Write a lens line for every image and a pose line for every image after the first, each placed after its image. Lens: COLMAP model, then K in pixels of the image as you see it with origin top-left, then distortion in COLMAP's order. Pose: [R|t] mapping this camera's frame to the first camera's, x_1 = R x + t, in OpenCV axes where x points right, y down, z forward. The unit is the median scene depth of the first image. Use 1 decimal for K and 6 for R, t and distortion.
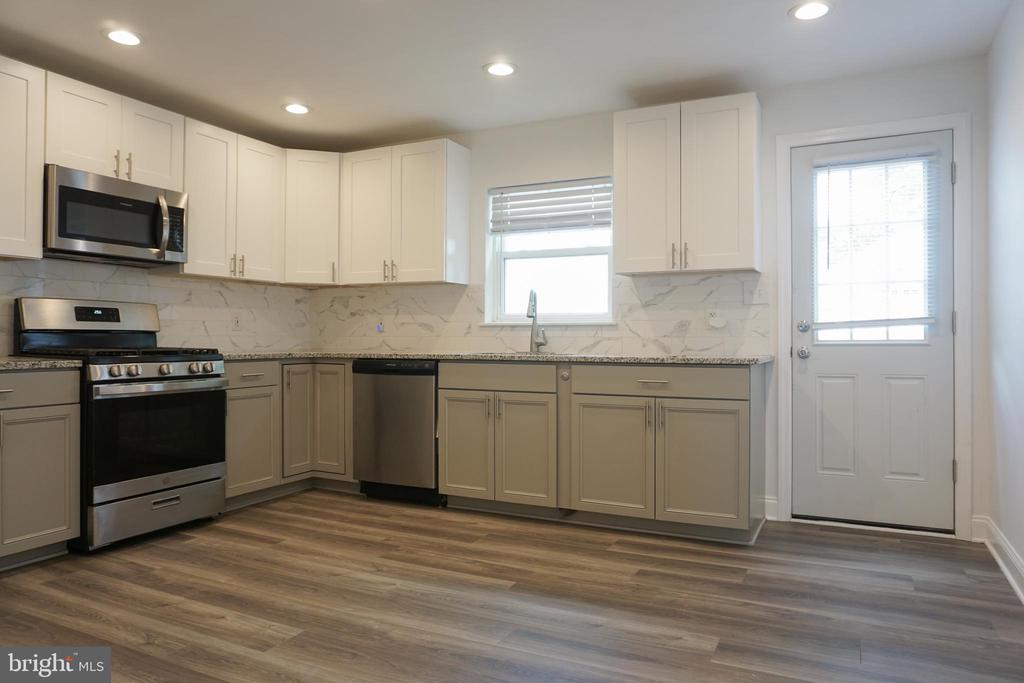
lens RADIAL K [[701.3, 0, 507.1], [0, 701.3, 333.7], [0, 0, 1]] dist [-0.042175, 0.006724]
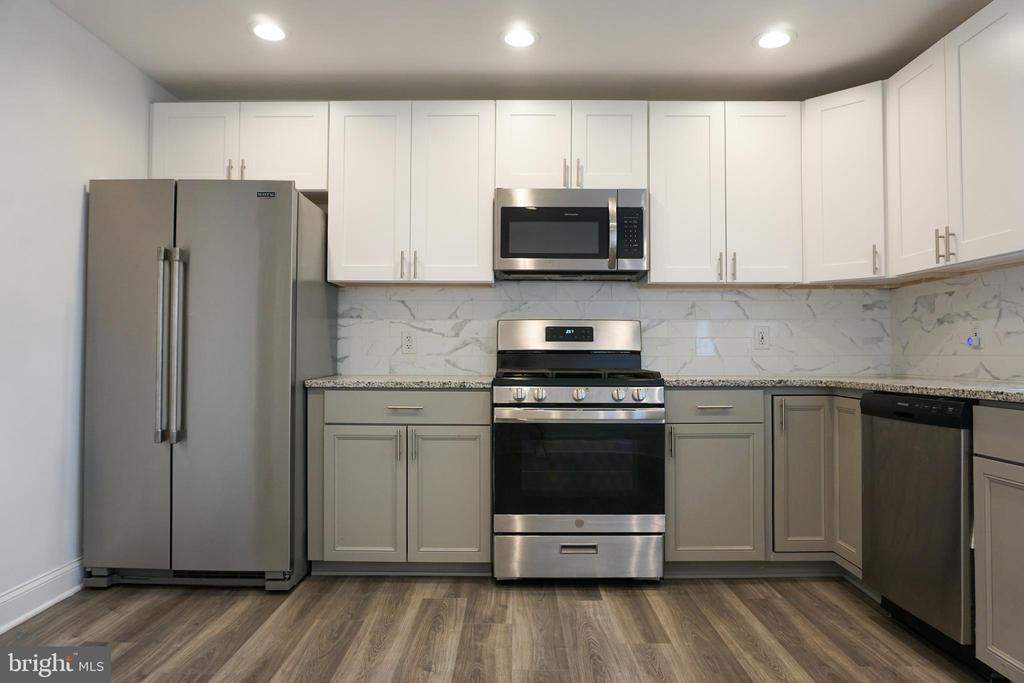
lens RADIAL K [[678.1, 0, 512.0], [0, 678.1, 341.5], [0, 0, 1]] dist [-0.038891, 0.002955]
pose [[0.431297, -0.023513, -0.901904, 0.212615], [0.004531, 0.999704, -0.023896, 0.004410], [0.902199, 0.006220, 0.431276, 0.499277]]
